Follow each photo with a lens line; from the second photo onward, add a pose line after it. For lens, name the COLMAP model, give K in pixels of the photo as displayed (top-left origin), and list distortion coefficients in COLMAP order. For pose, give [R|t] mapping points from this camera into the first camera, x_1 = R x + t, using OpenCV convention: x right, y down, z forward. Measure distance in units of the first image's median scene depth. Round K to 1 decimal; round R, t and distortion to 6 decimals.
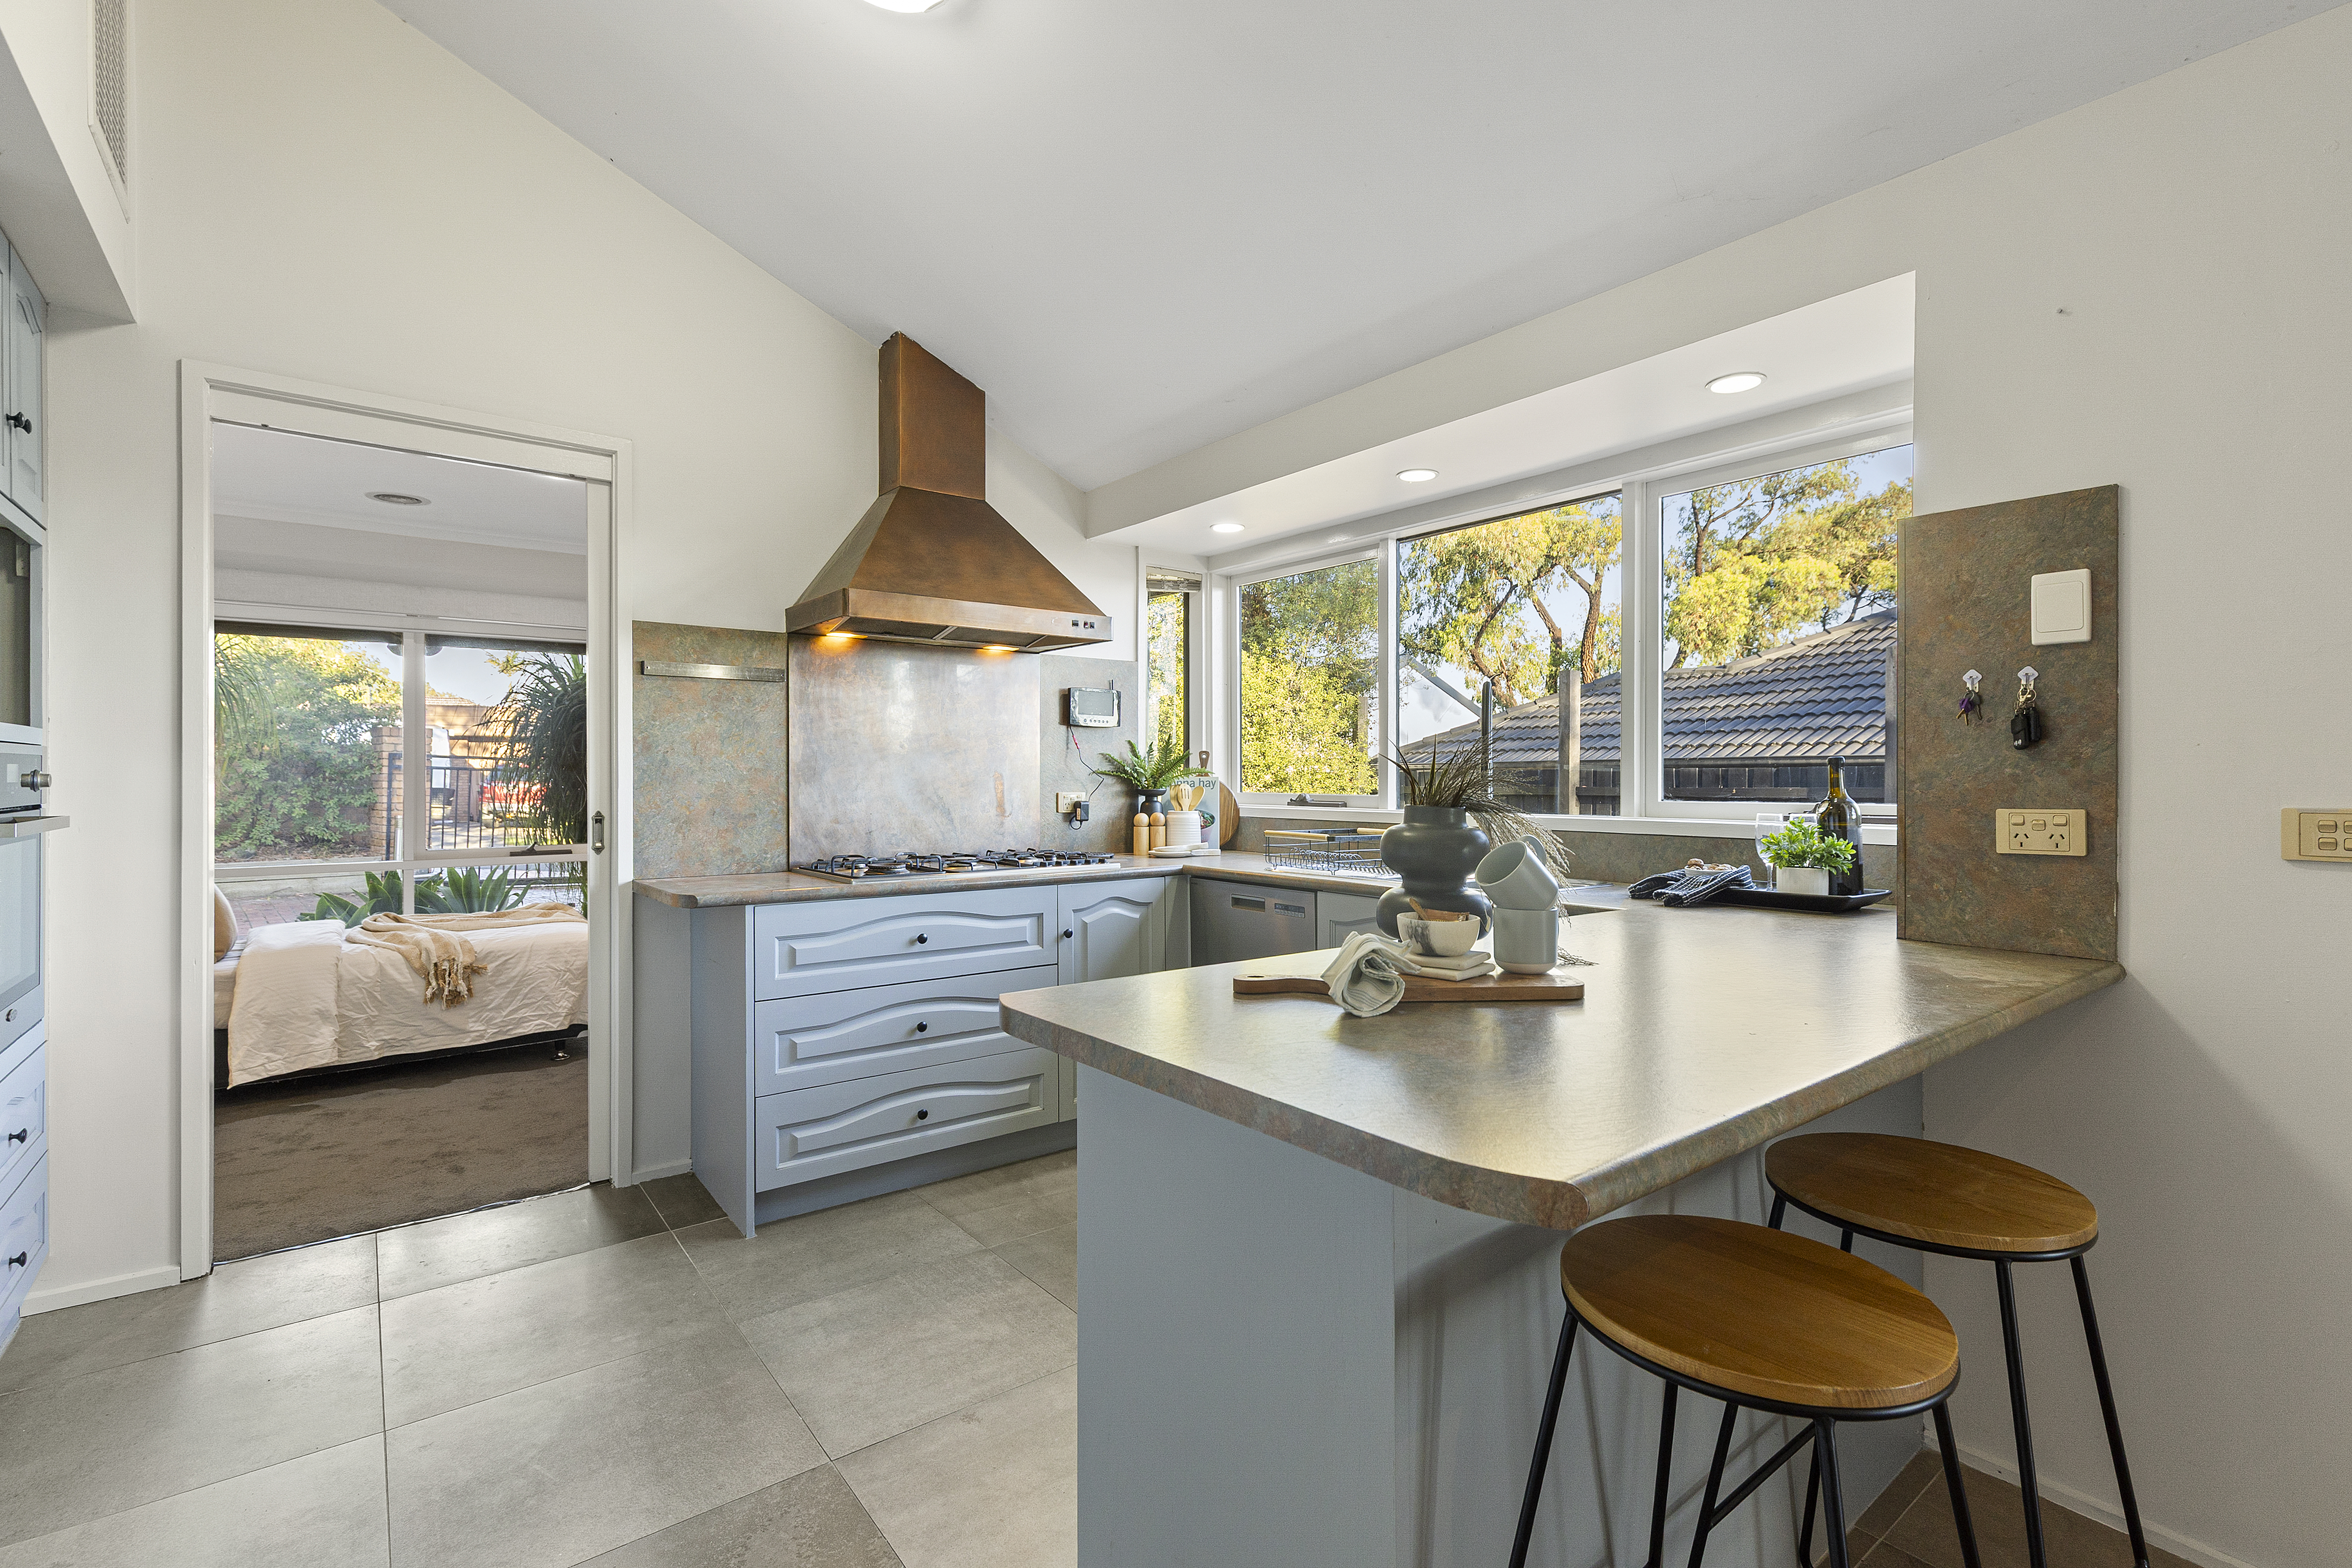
lens RADIAL K [[1058.2, 0, 1176.0], [0, 1058.2, 784.0], [0, 0, 1]] dist [-0.001452, 0.000021]
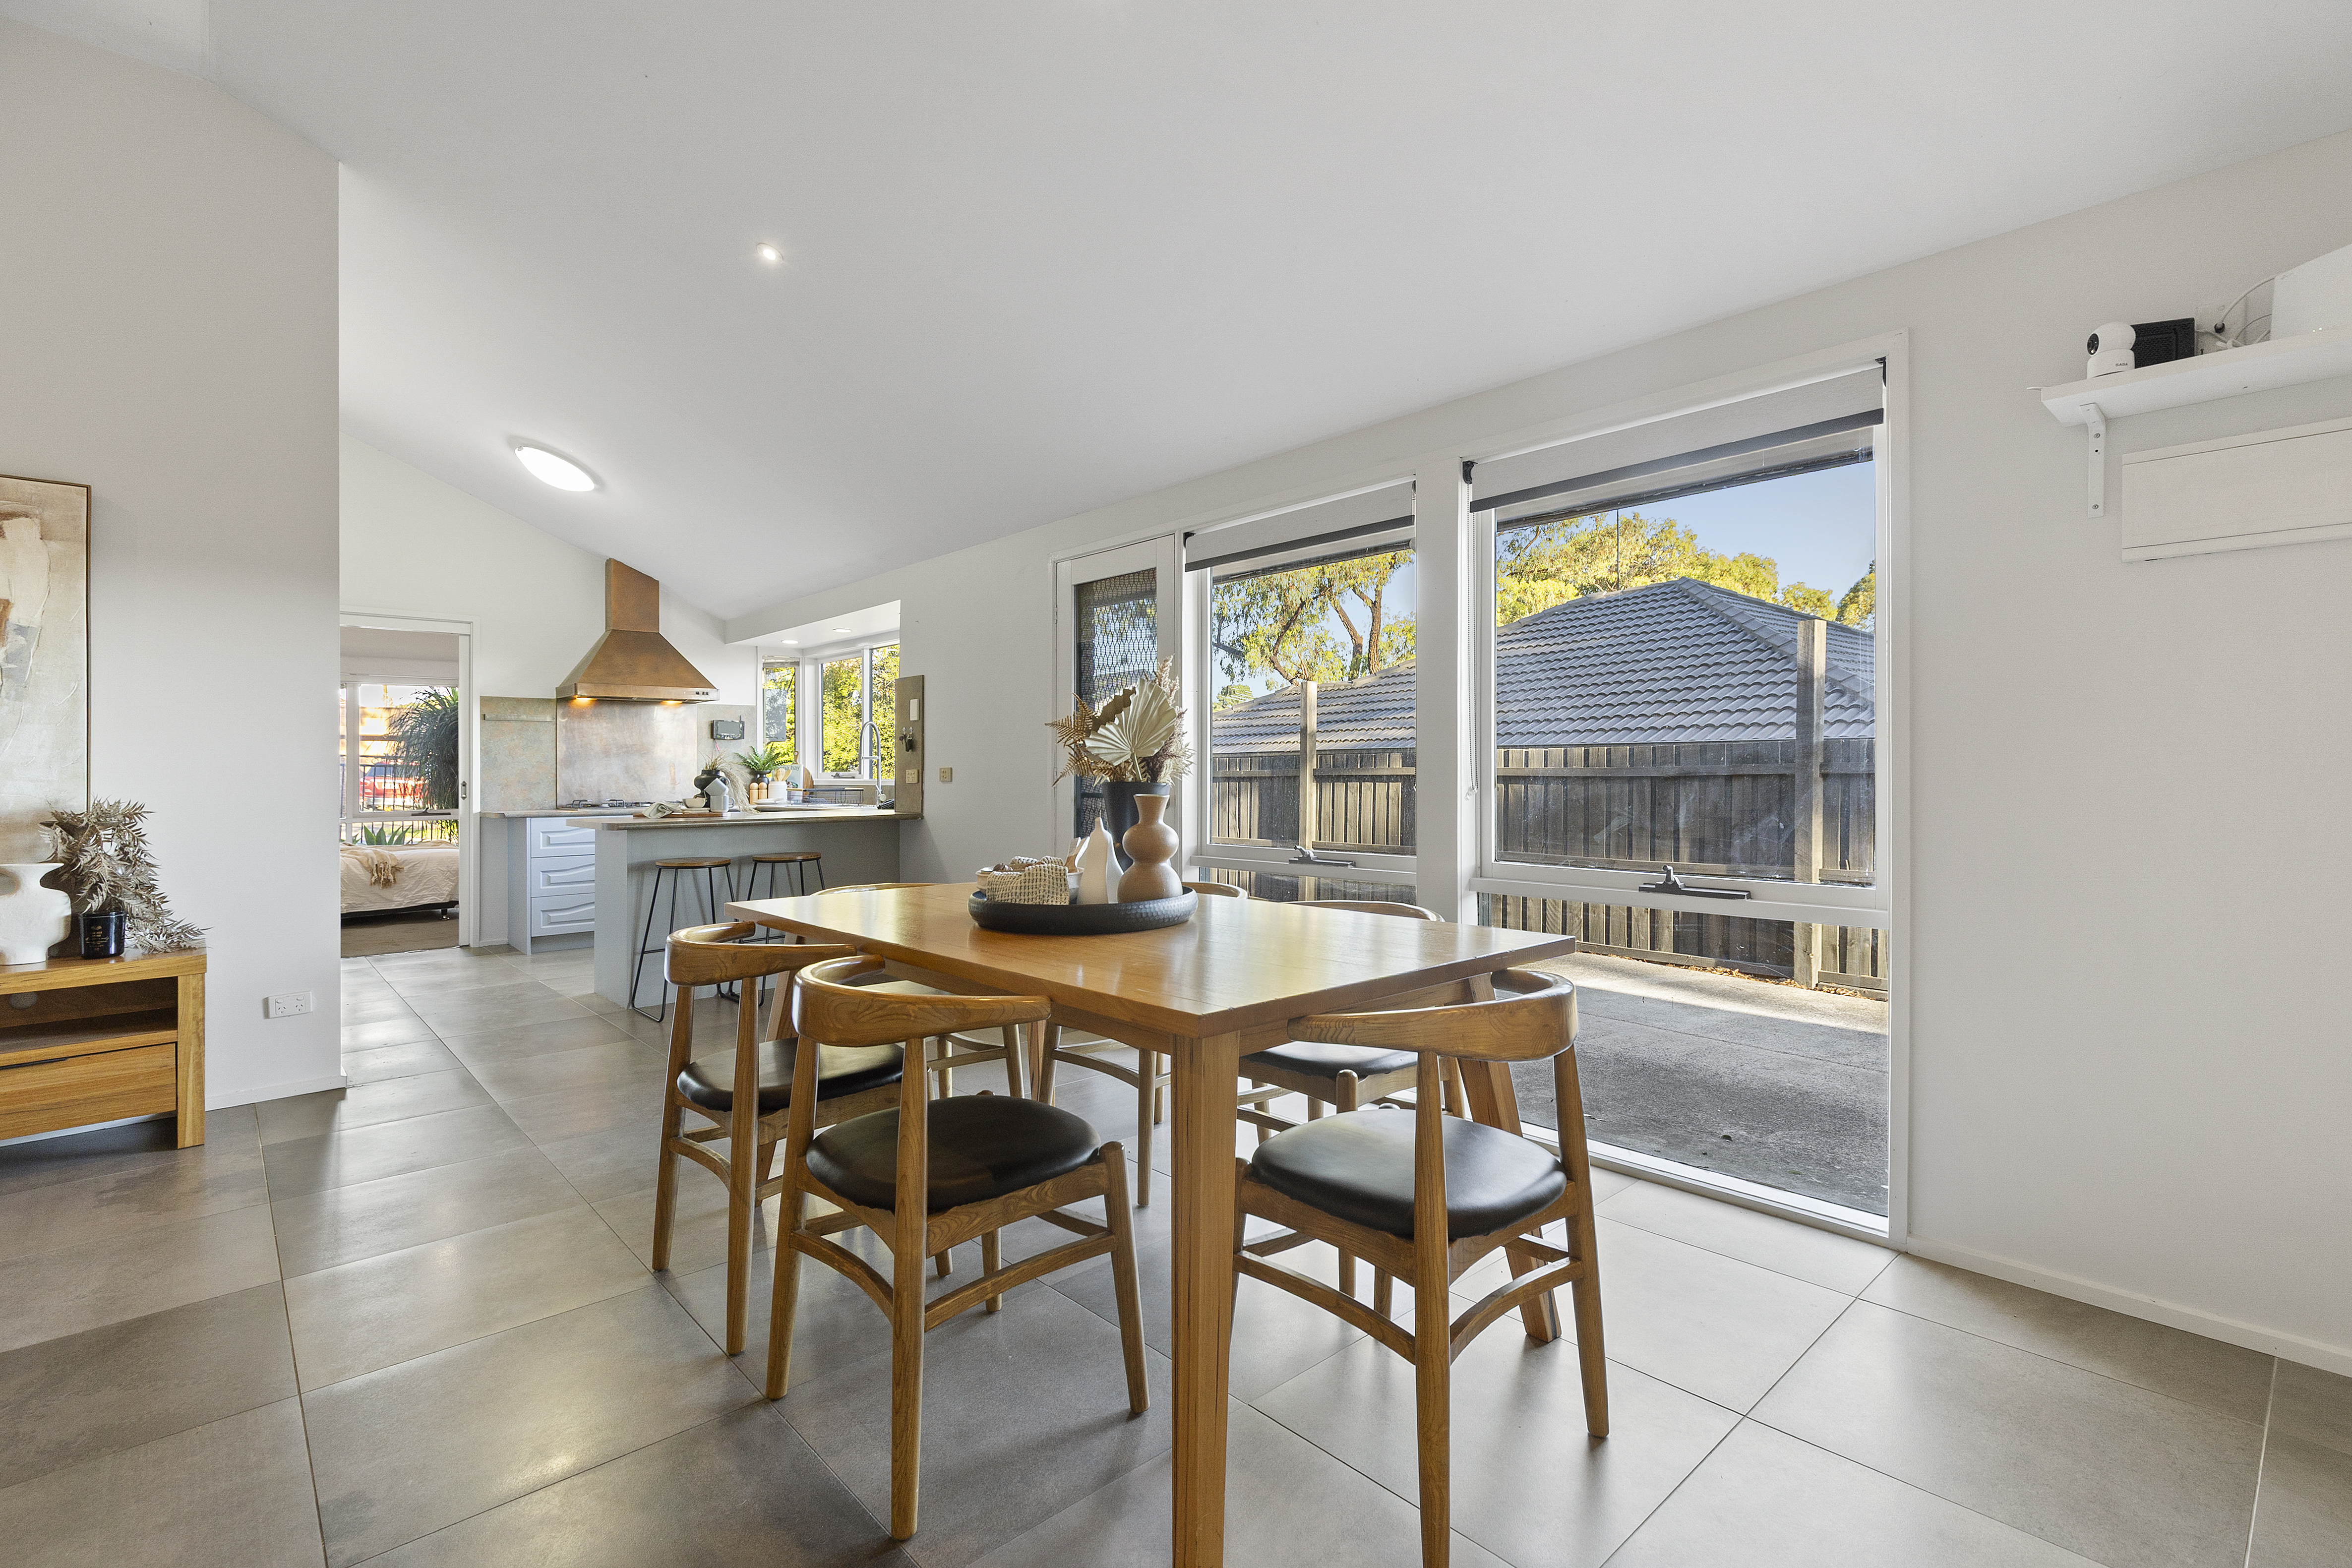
lens RADIAL K [[1077.6, 0, 1177.1], [0, 1077.6, 762.3], [0, 0, 1]] dist [-0.000606, -0.000179]
pose [[0.997013, -0.006544, 0.076958, 0.603138], [0.007646, 0.999872, -0.014031, 0.022509], [-0.076857, 0.014578, 0.996936, -1.069909]]
